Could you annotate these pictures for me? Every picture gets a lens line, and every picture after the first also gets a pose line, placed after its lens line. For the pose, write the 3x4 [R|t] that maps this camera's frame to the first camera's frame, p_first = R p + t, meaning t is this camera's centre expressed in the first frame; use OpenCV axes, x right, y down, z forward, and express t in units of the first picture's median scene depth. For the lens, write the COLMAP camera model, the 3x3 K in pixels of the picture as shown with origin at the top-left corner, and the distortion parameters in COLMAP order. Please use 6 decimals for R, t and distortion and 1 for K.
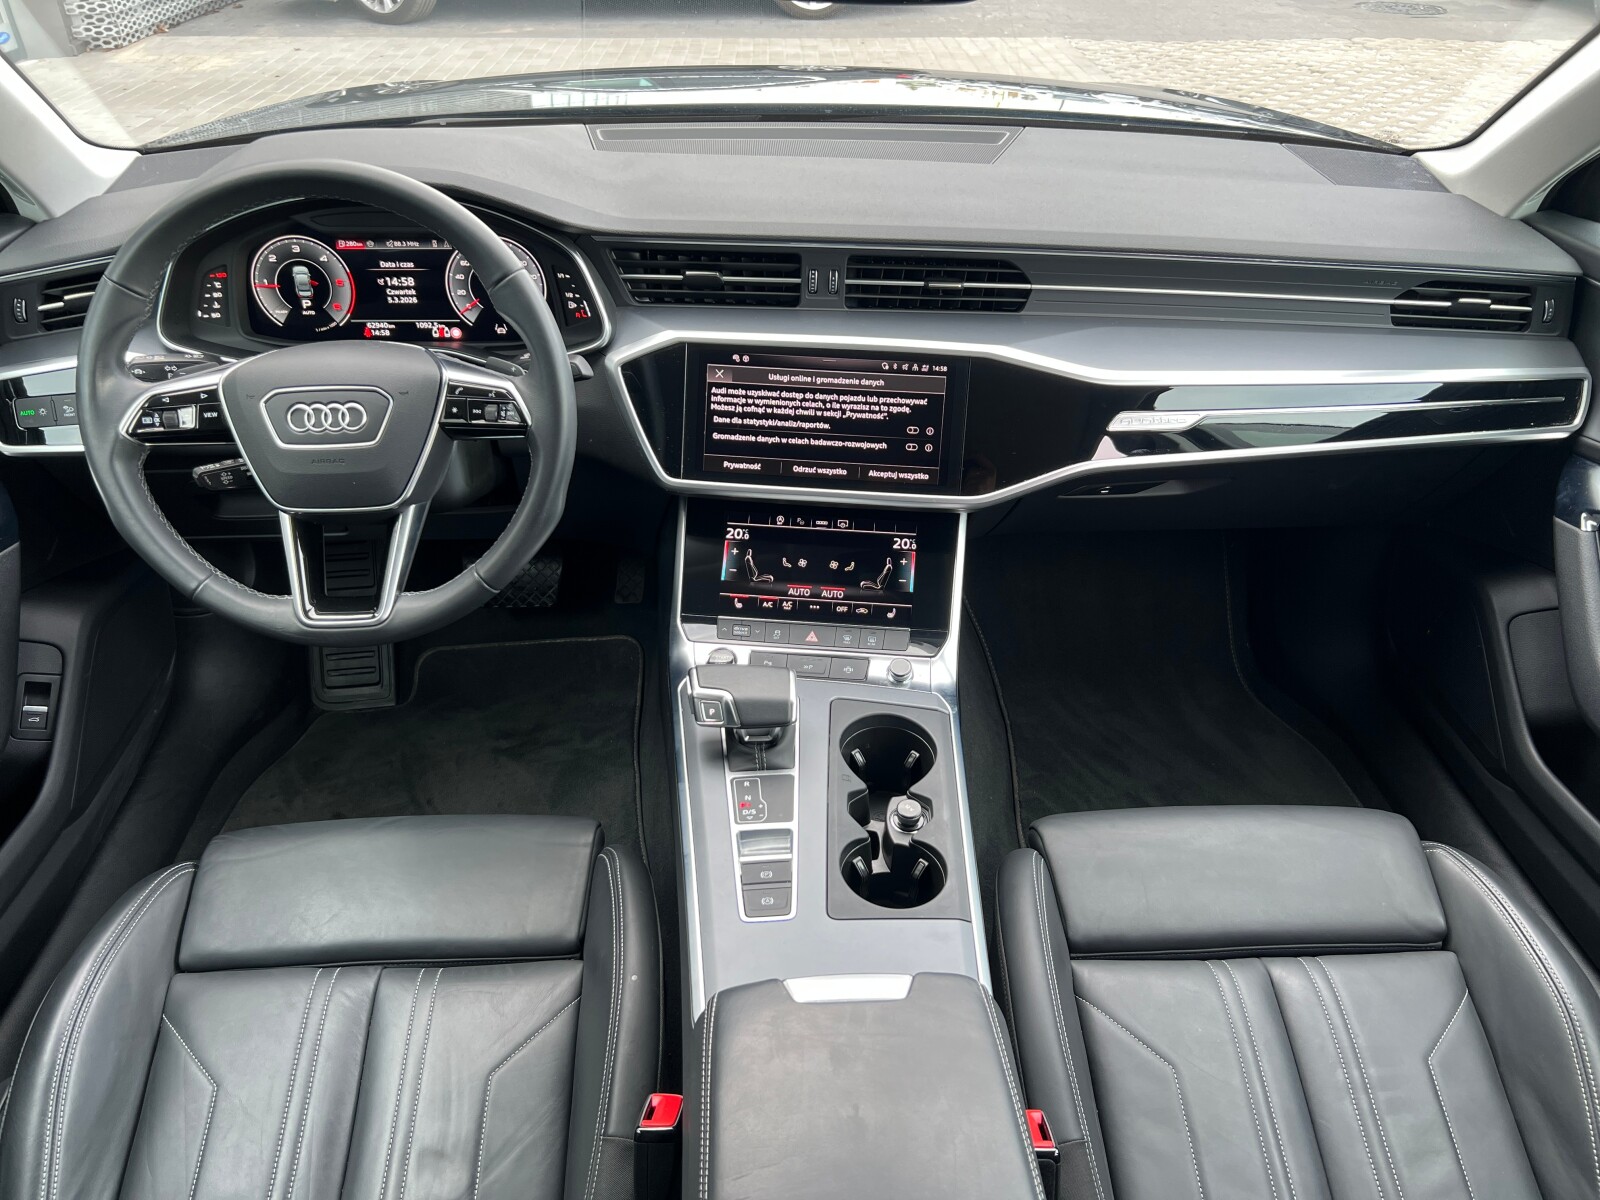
lens RADIAL K [[1215.0, 0, 813.1], [0, 1215.0, 621.4], [0, 0, 1]] dist [0.037539, -0.049761]
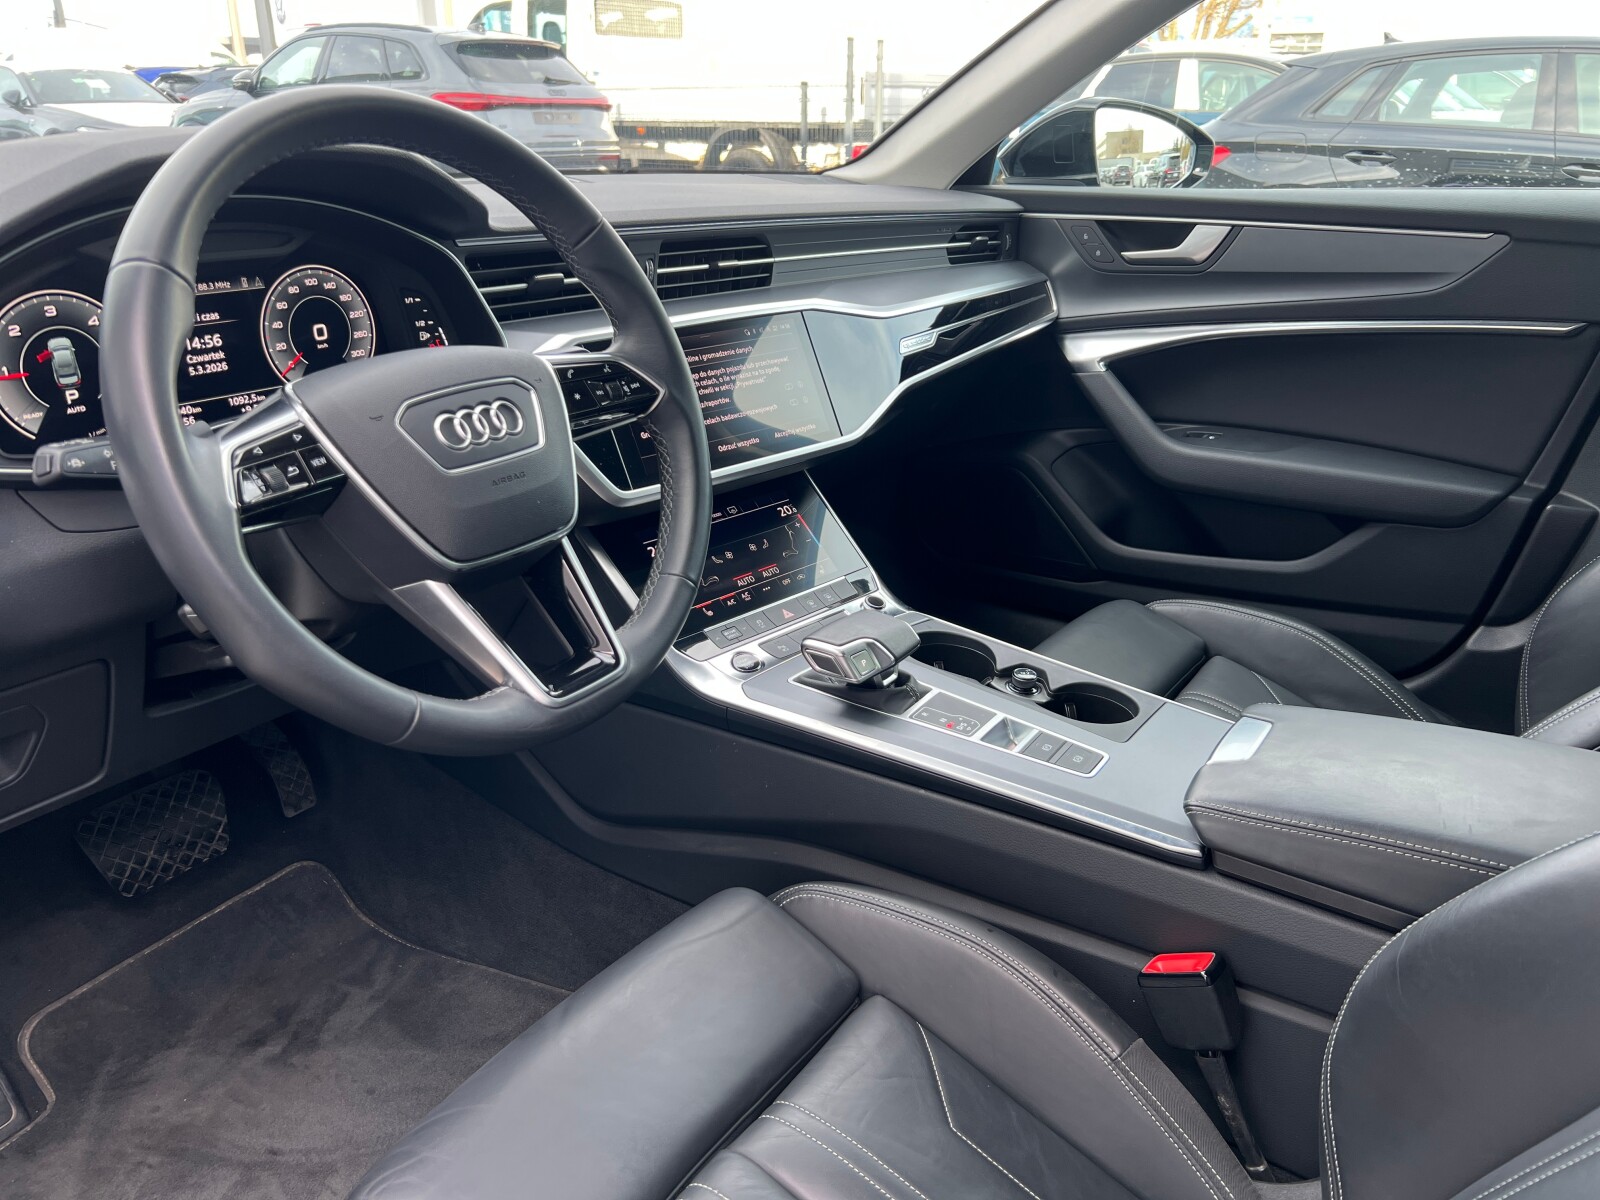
lens RADIAL K [[1215.0, 0, 820.4], [0, 1215.0, 619.0], [0, 0, 1]] dist [0.037539, -0.049761]
pose [[0.595023, -0.314529, 0.739607, -0.707318], [0.444316, 0.895565, 0.023395, 0.006319], [-0.669724, 0.314699, 0.672632, 0.343236]]
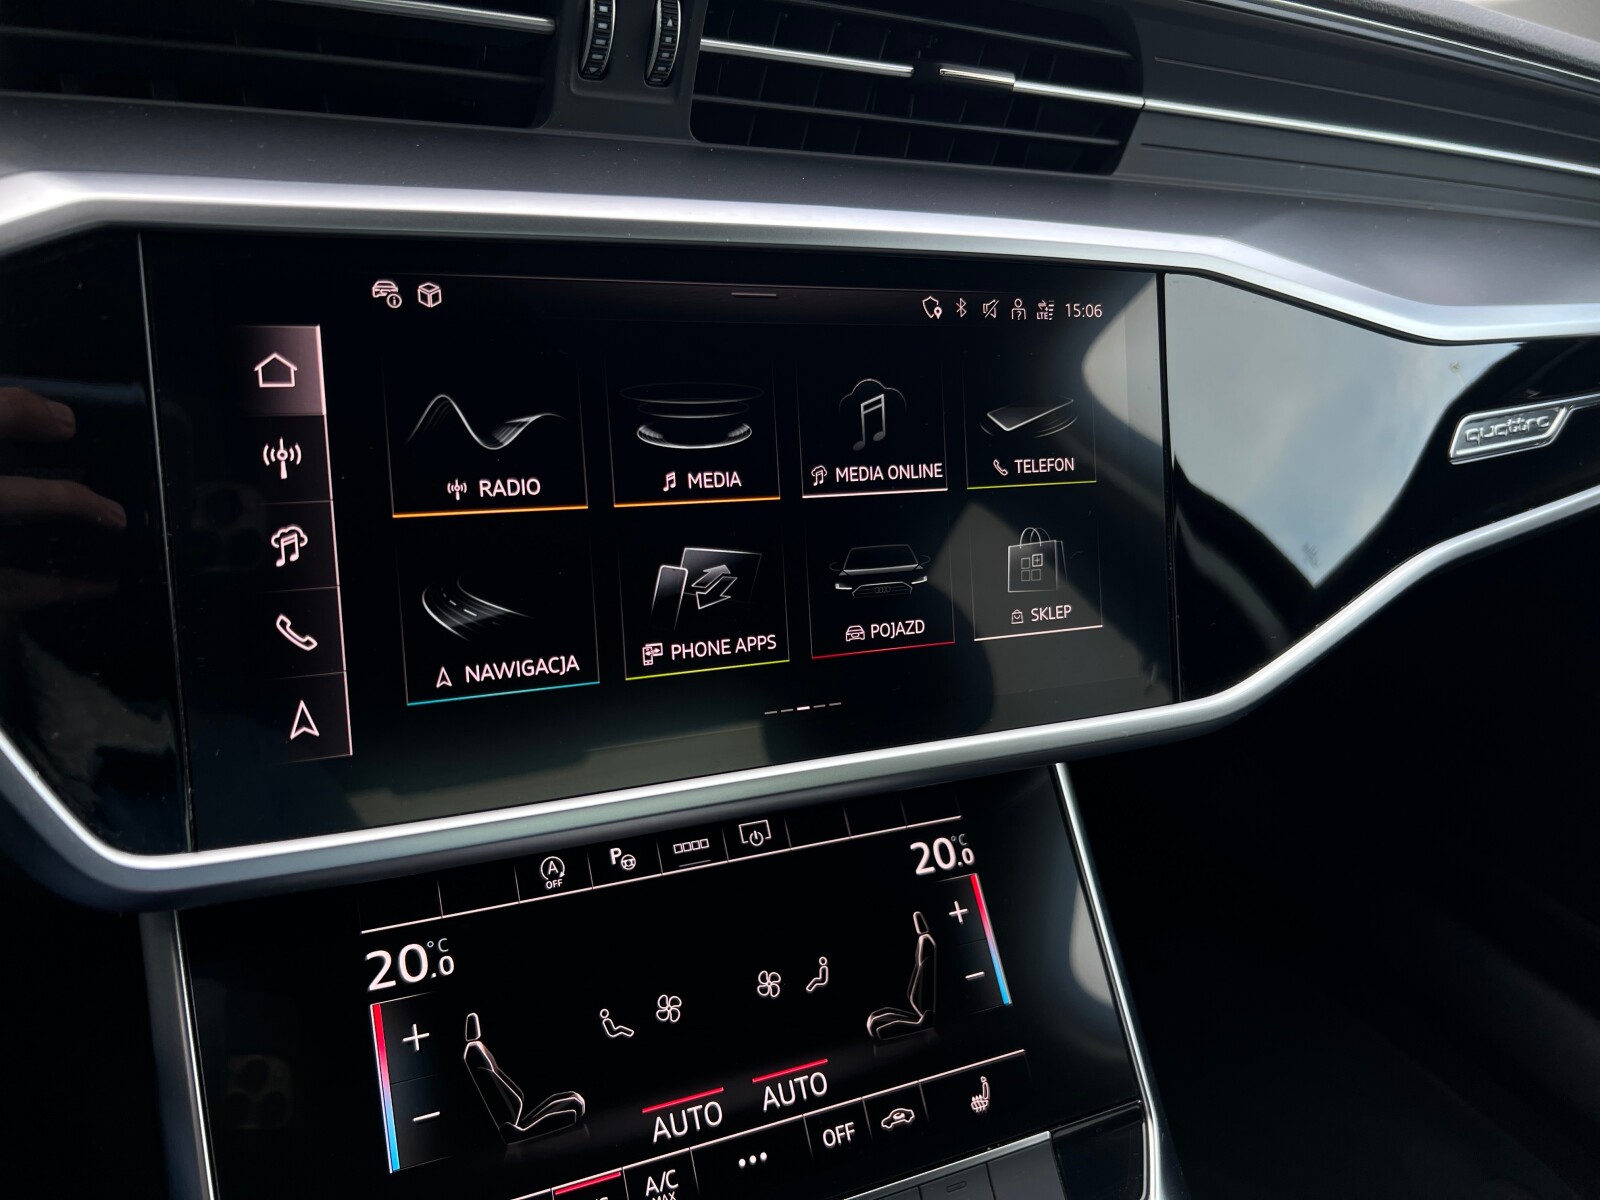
lens RADIAL K [[1215.0, 0, 792.5], [0, 1215.0, 579.8], [0, 0, 1]] dist [0.037539, -0.049761]
pose [[0.855590, -0.134200, 0.499956, -0.118613], [0.171576, 0.984735, -0.029296, -0.139488], [-0.488393, 0.110846, 0.865555, 0.751310]]
